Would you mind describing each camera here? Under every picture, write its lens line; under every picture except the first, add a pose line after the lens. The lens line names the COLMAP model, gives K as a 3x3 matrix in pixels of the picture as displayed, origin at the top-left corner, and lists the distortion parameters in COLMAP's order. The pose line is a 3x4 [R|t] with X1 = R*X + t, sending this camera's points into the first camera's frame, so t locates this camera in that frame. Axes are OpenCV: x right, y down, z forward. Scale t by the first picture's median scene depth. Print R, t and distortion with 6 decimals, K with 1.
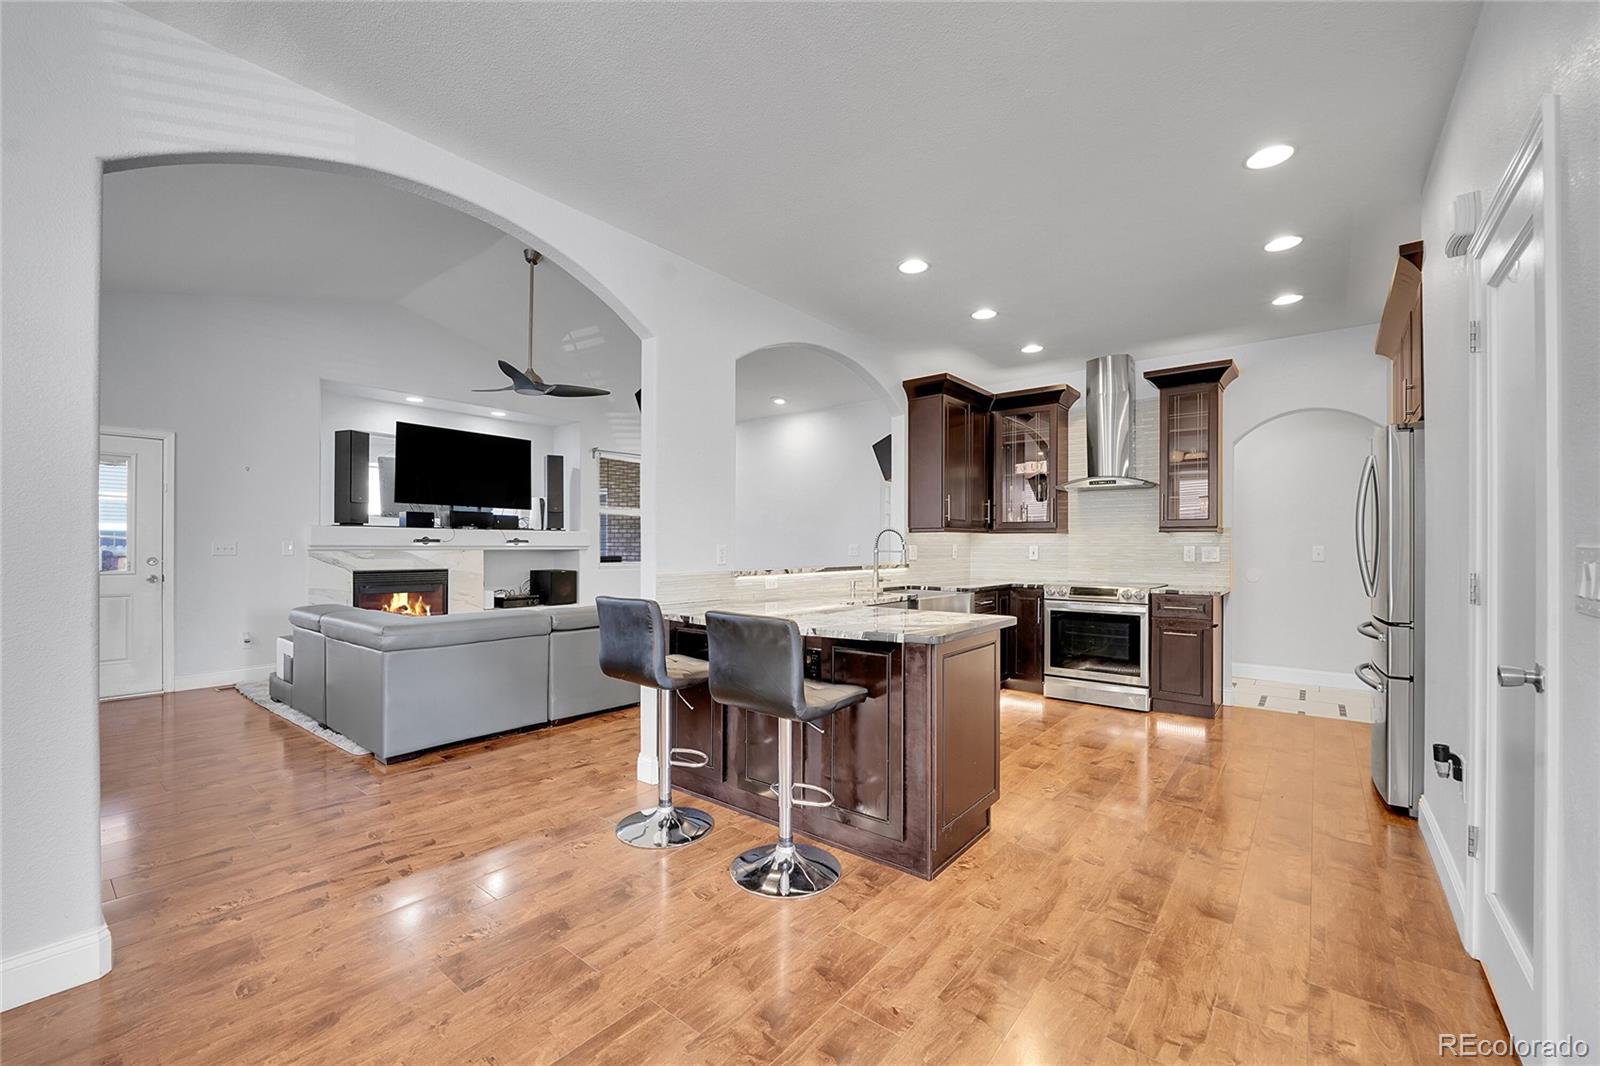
lens RADIAL K [[645.5, 0, 763.1], [0, 645.5, 583.1], [0, 0, 1]] dist [-0.001787, -0.002048]
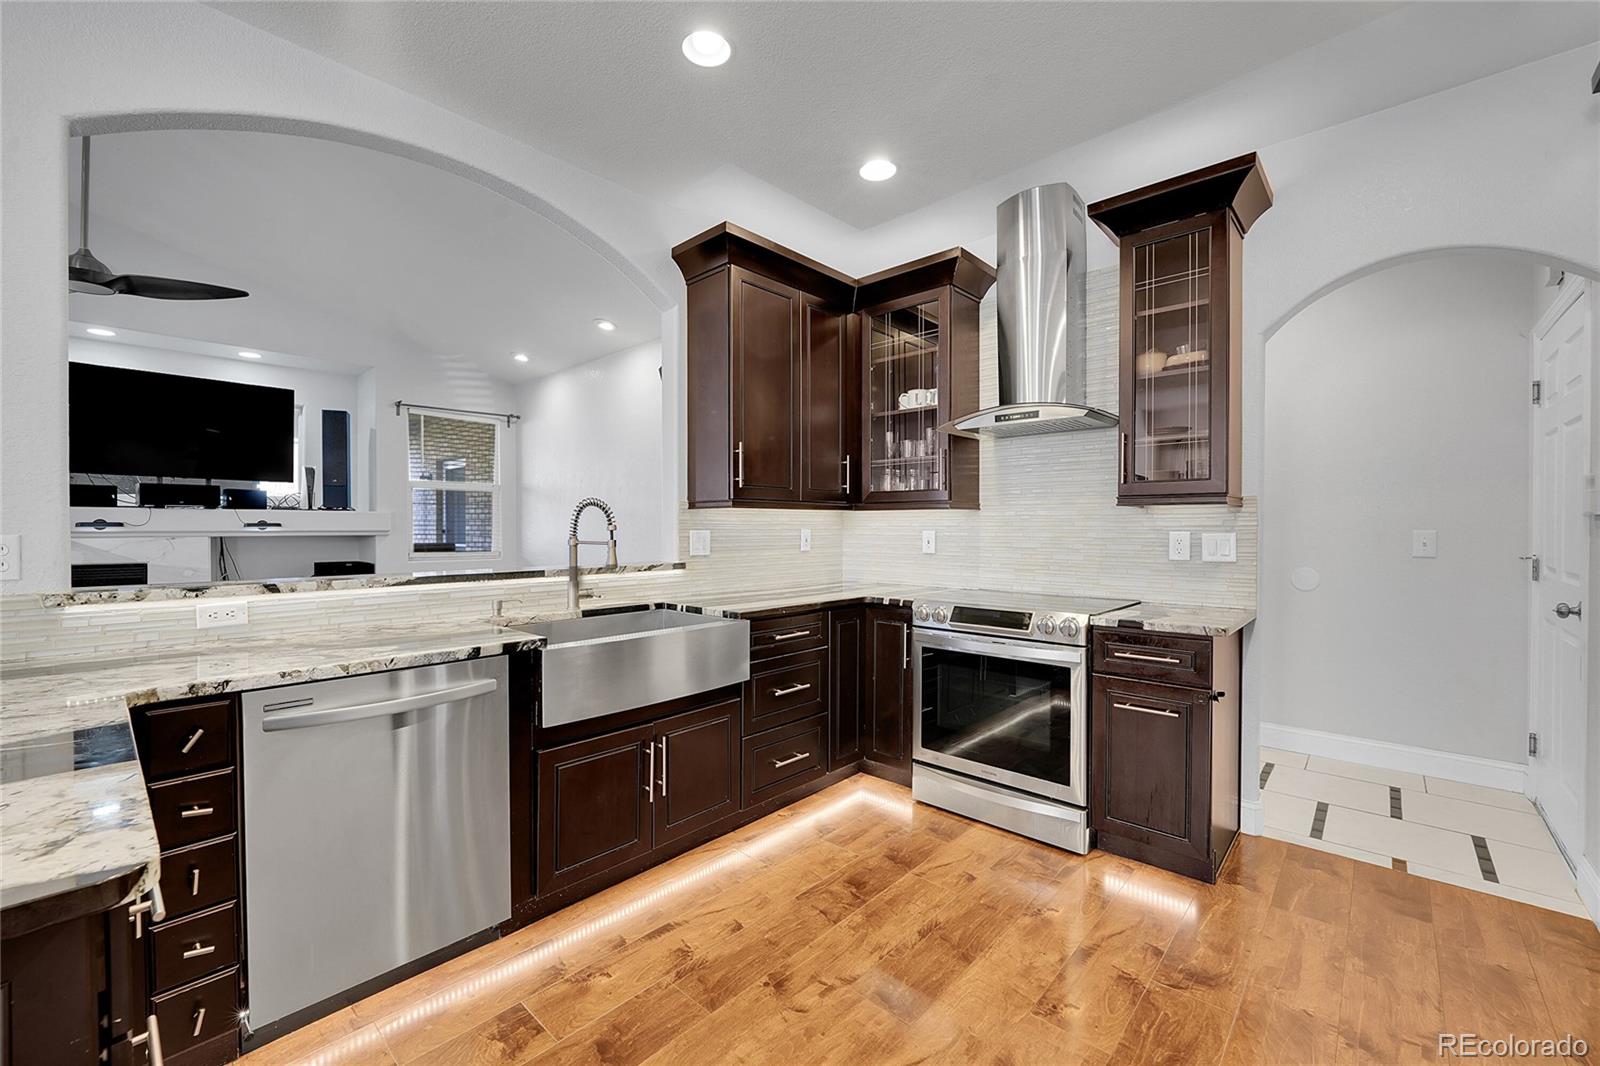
lens RADIAL K [[645.5, 0, 760.5], [0, 645.5, 568.5], [0, 0, 1]] dist [-0.001787, -0.002048]
pose [[0.998157, 0.001195, -0.060671, 0.342177], [-0.000822, 0.999981, 0.006188, -0.029285], [0.060677, -0.006126, 0.998139, 0.437010]]
